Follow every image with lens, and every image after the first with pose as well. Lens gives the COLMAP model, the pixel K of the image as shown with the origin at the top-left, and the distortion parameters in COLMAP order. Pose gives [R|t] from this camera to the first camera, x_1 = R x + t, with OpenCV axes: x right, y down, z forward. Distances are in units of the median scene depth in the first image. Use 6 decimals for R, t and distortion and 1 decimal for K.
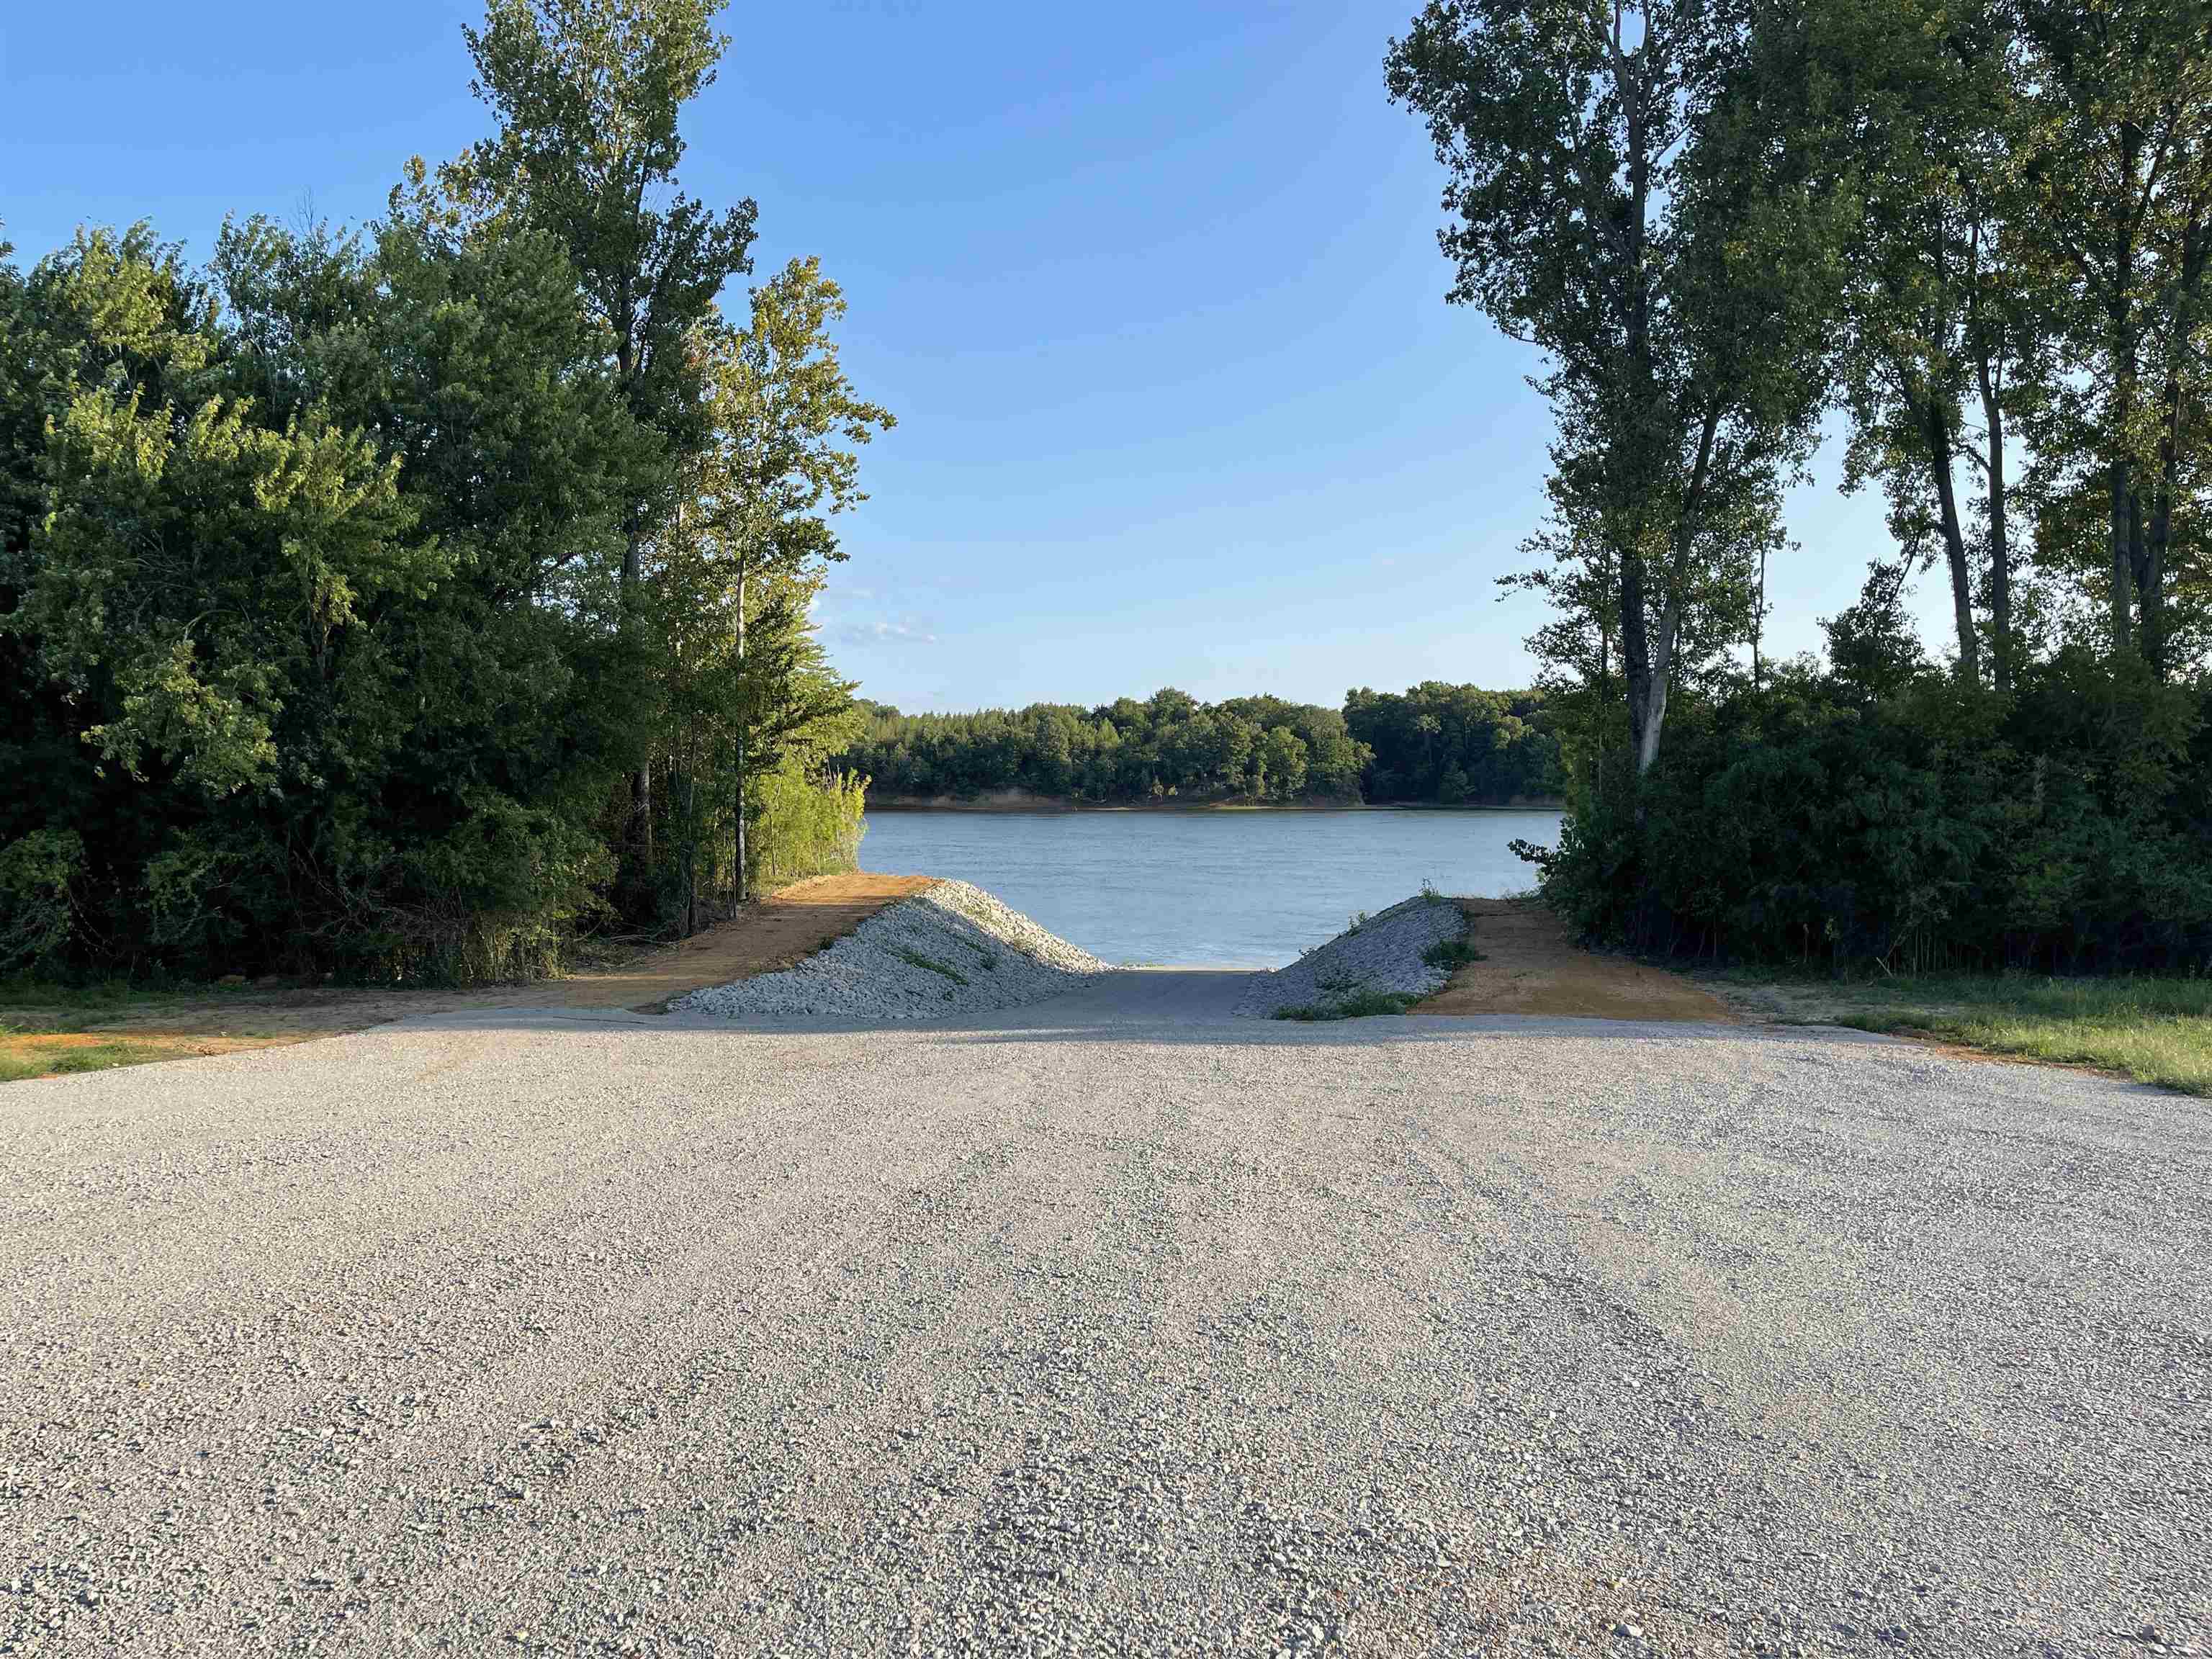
lens RADIAL K [[1653.3, 0, 1107.0], [0, 1653.3, 823.4], [0, 0, 1]] dist [0.063425, -0.089636]
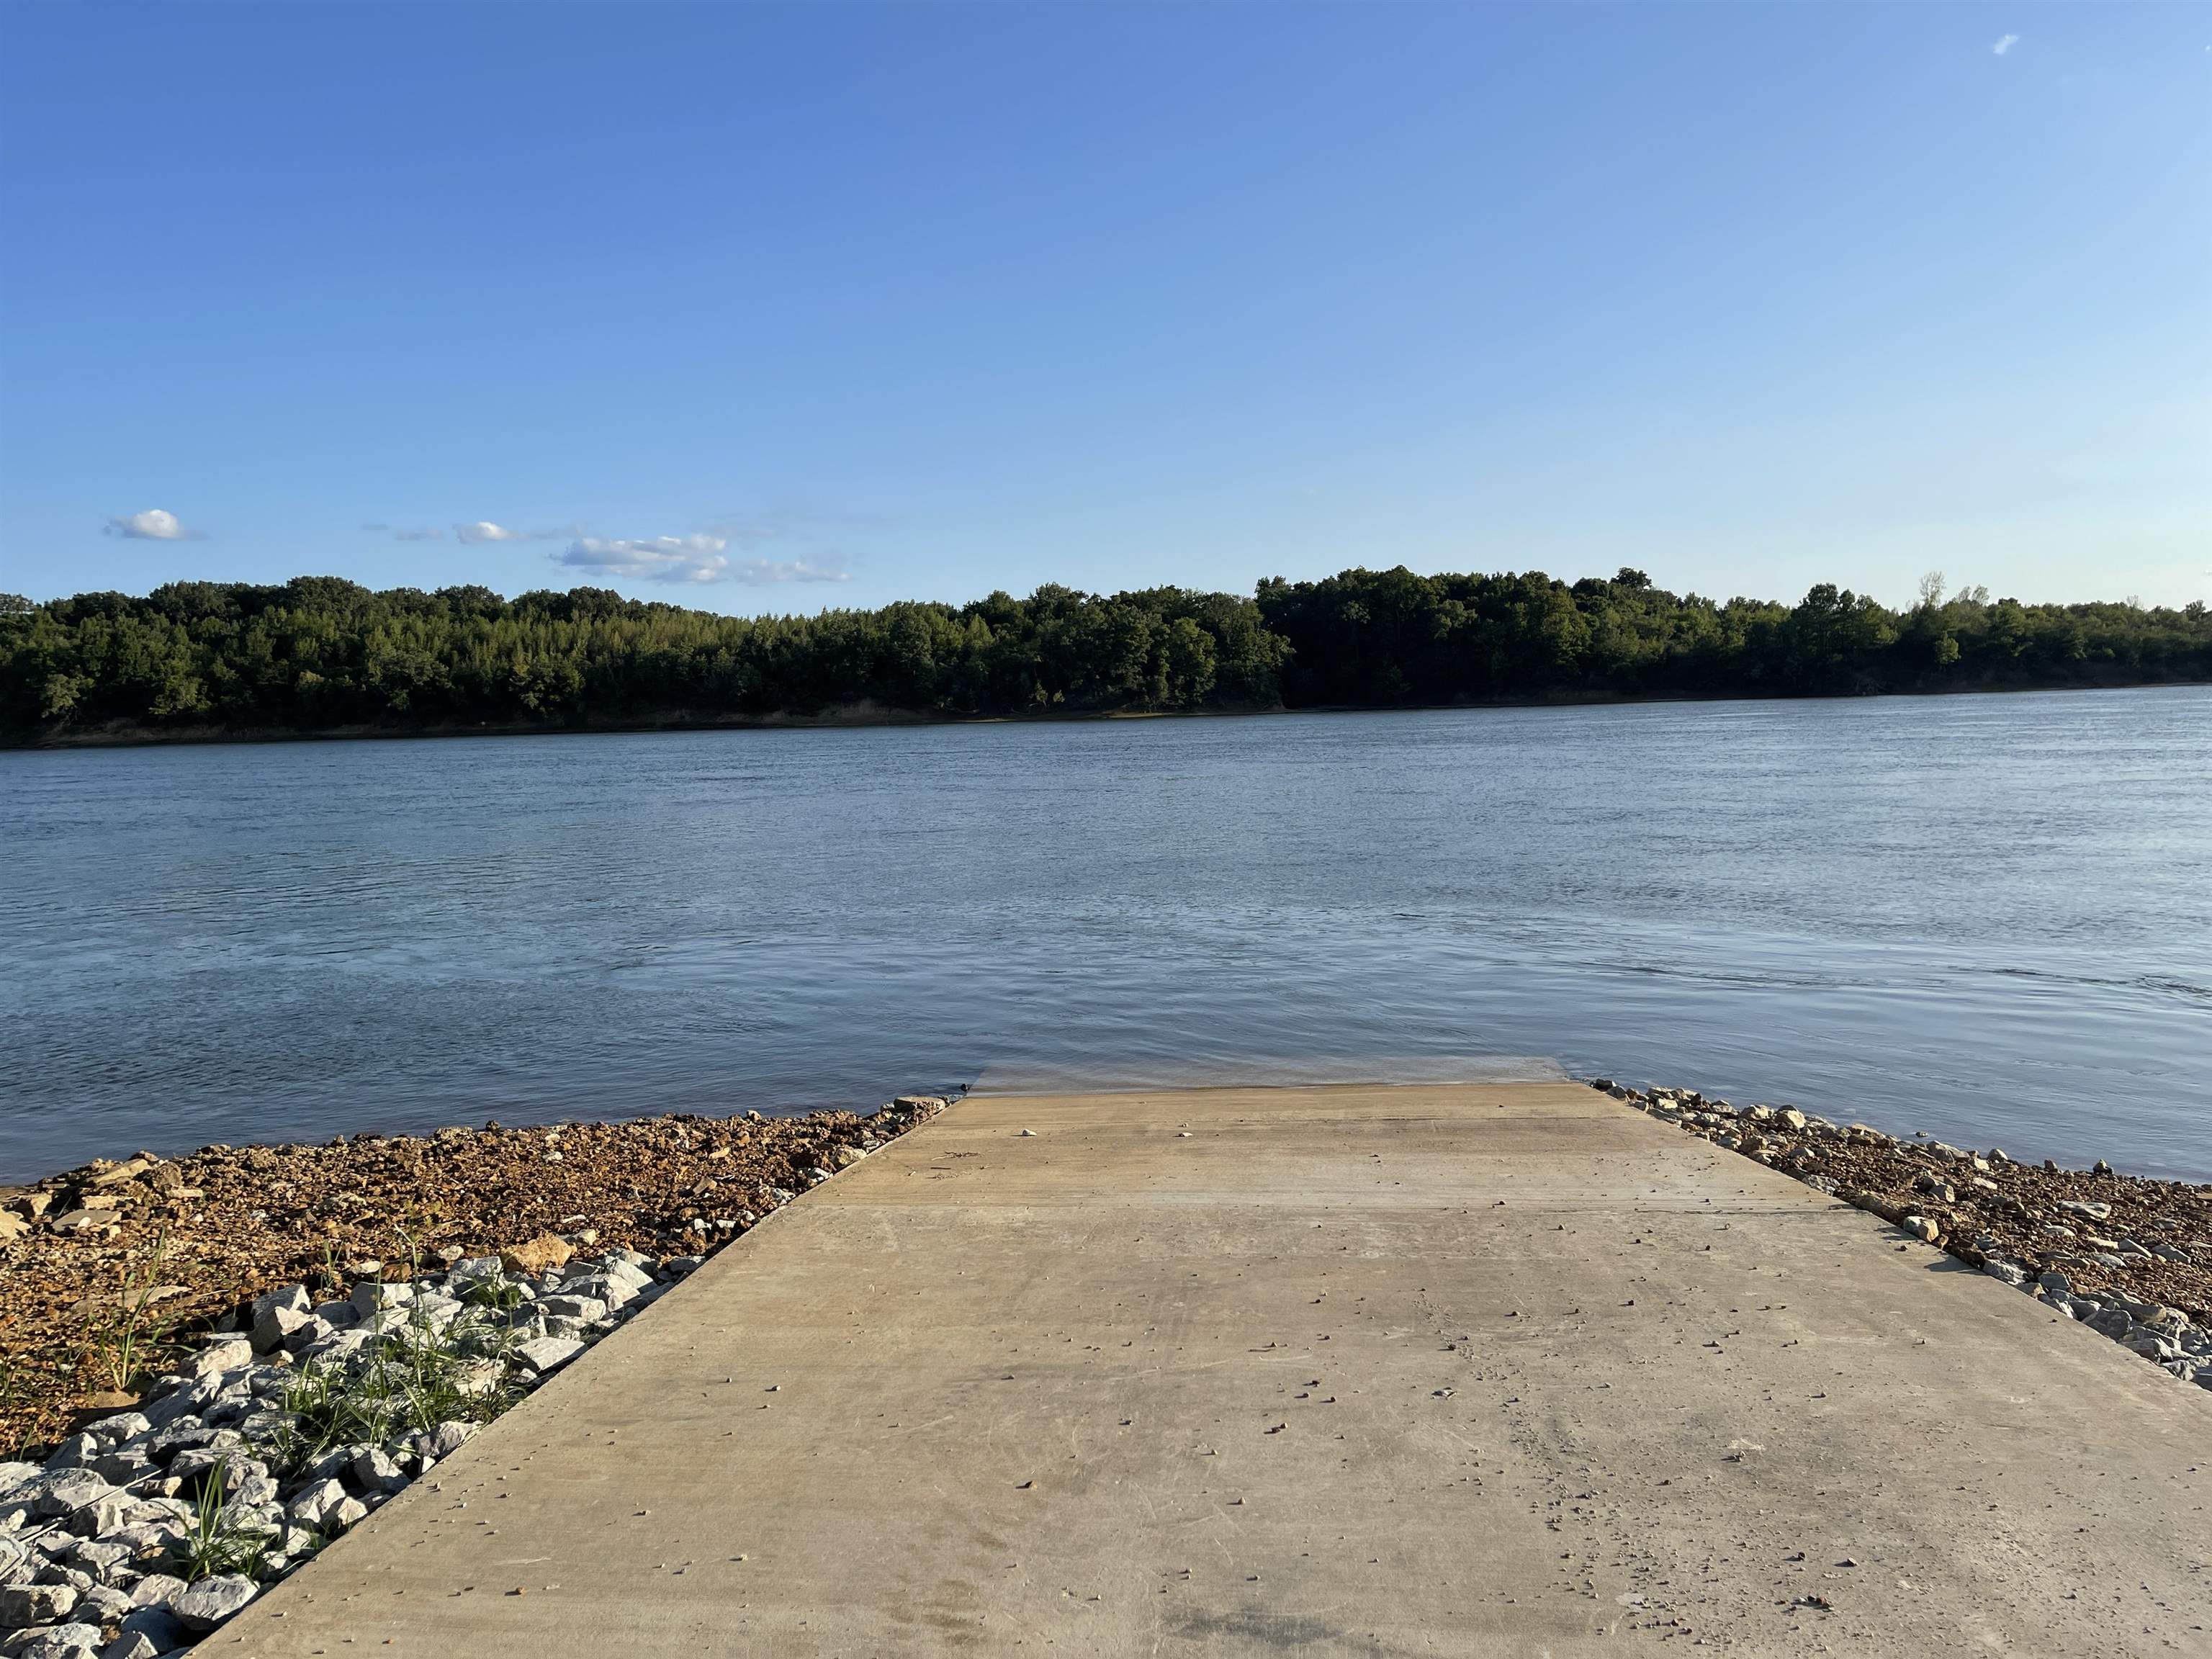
lens RADIAL K [[1653.3, 0, 1118.1], [0, 1653.3, 834.8], [0, 0, 1]] dist [0.063425, -0.089636]
pose [[0.997068, -0.034435, 0.068339, 0.074370], [0.031153, 0.998336, 0.048534, 0.072499], [-0.069896, -0.046263, 0.996481, 1.185148]]
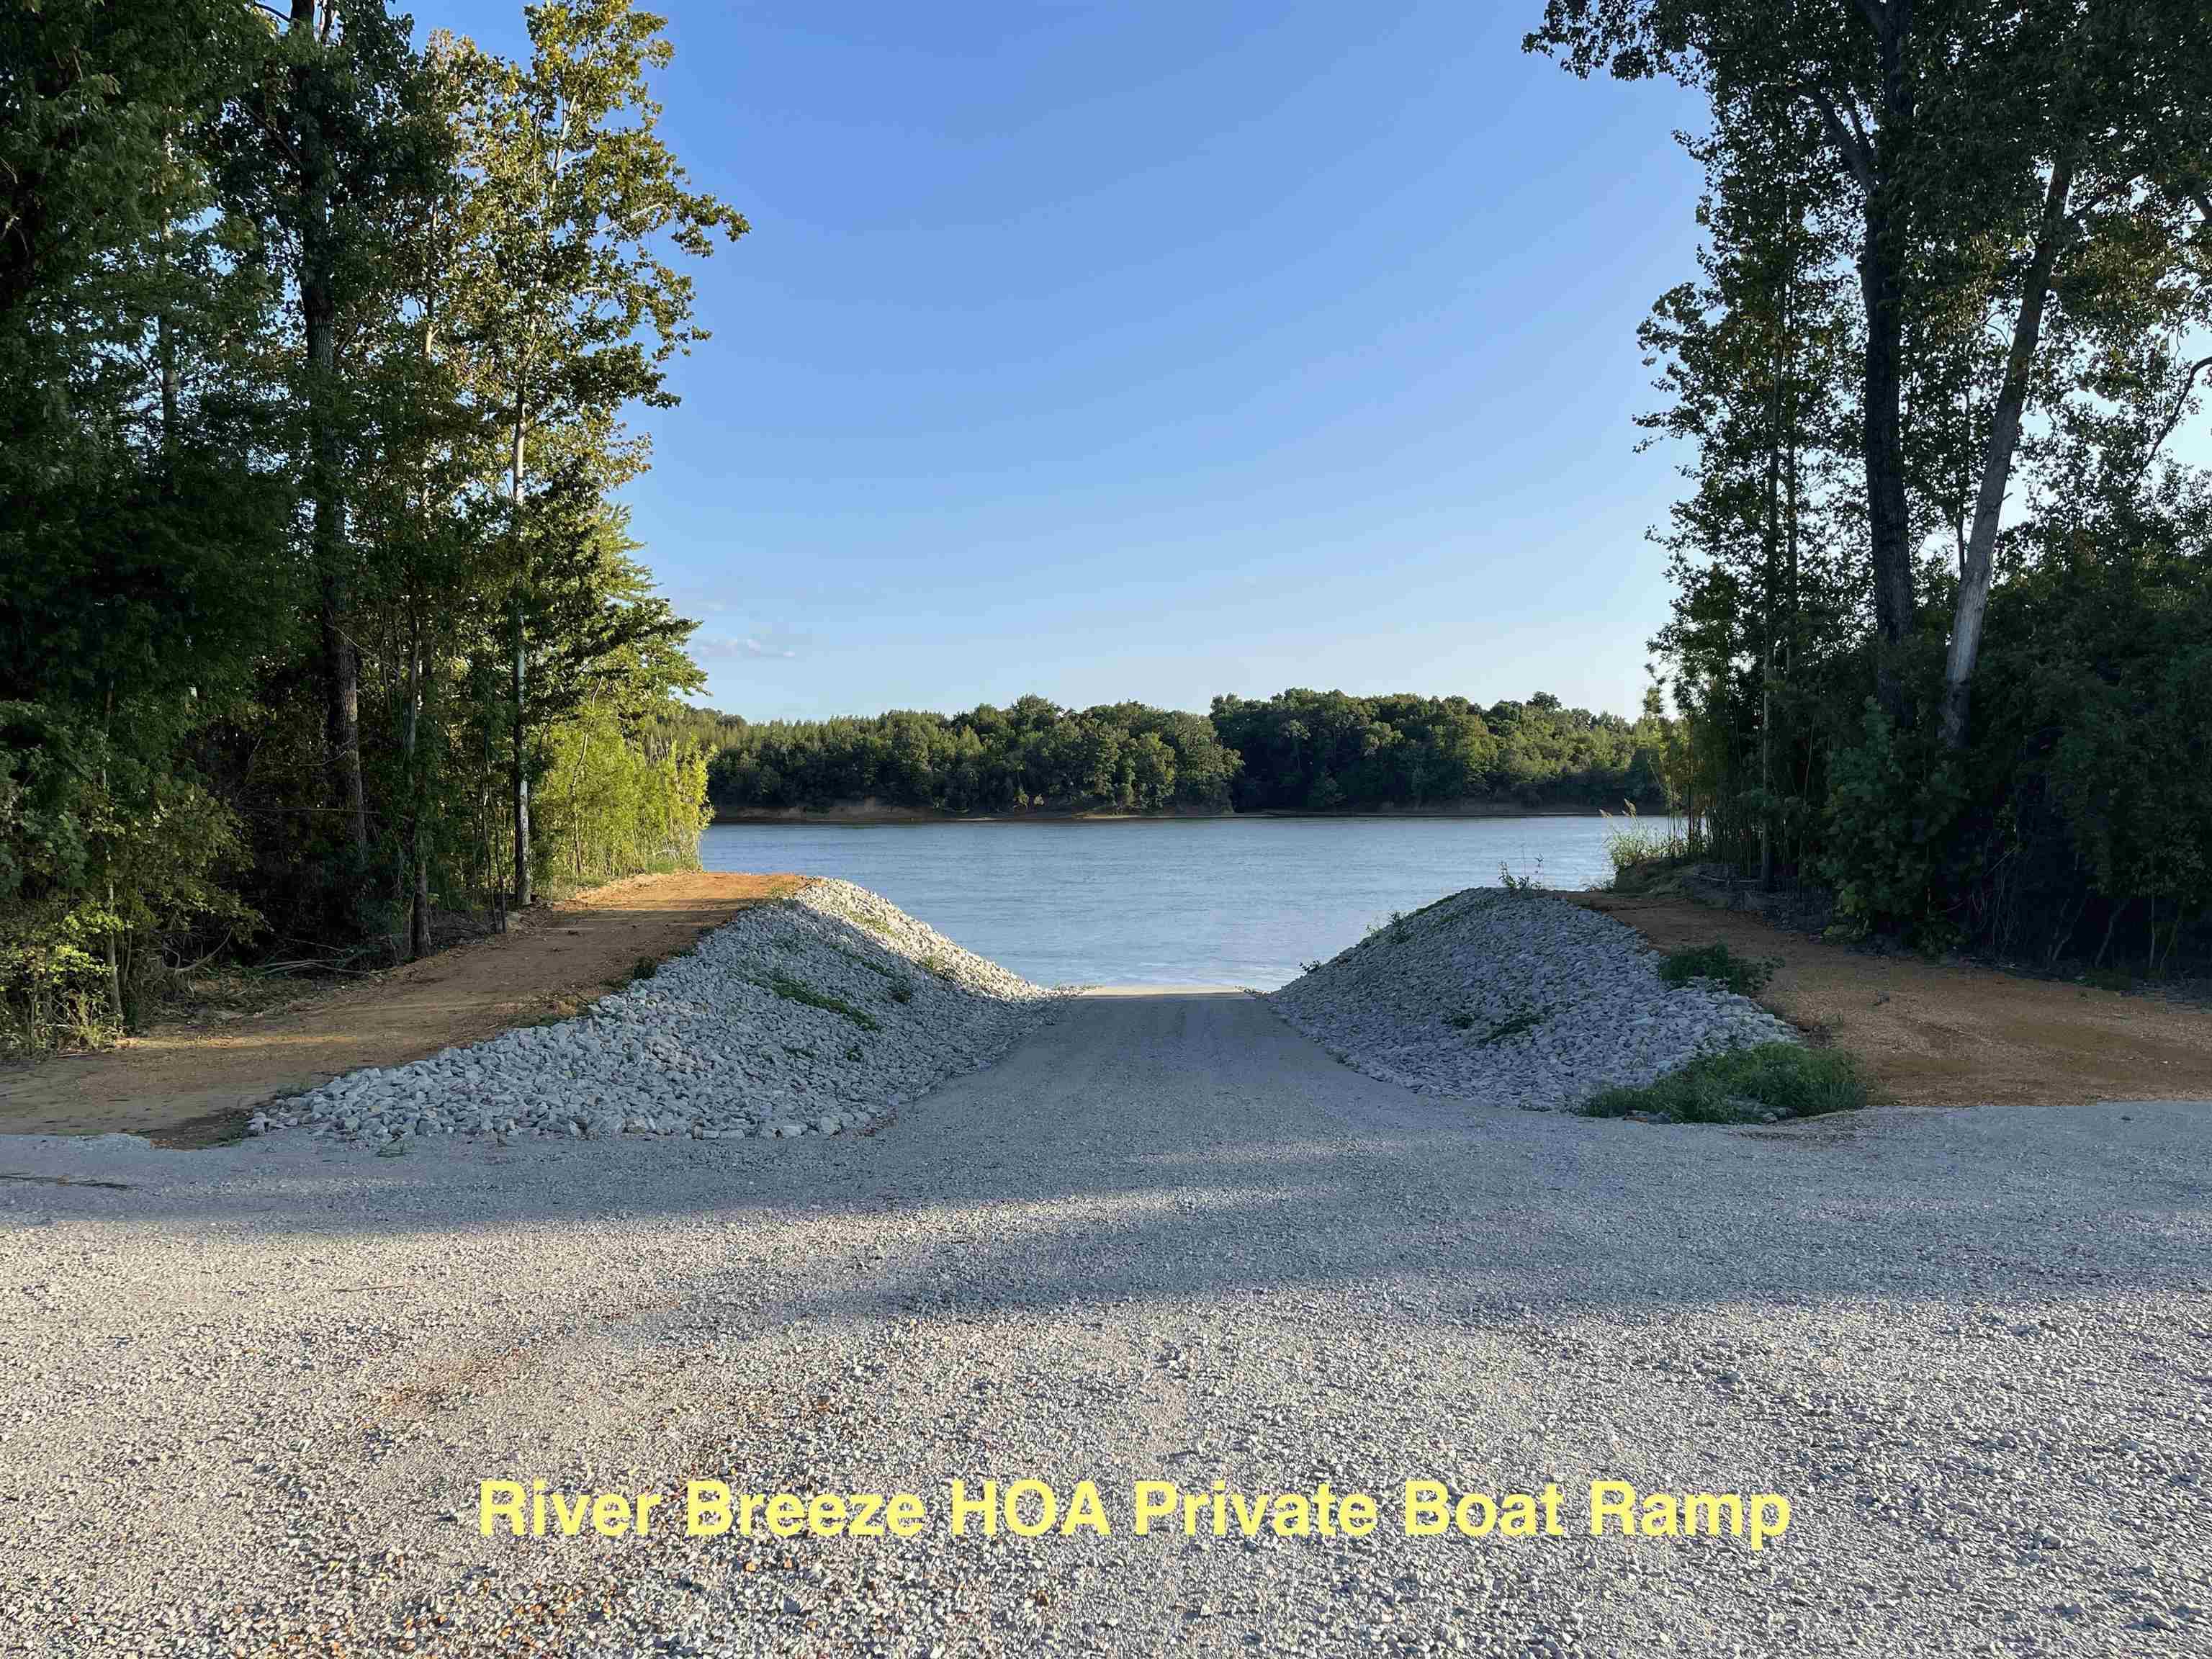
lens RADIAL K [[1653.3, 0, 1122.6], [0, 1653.3, 826.8], [0, 0, 1]] dist [0.063425, -0.089636]
pose [[0.995081, -0.010507, 0.098506, -0.043767], [0.011245, 0.999913, -0.006940, 0.021311], [-0.098425, 0.008013, 0.995112, 0.299835]]
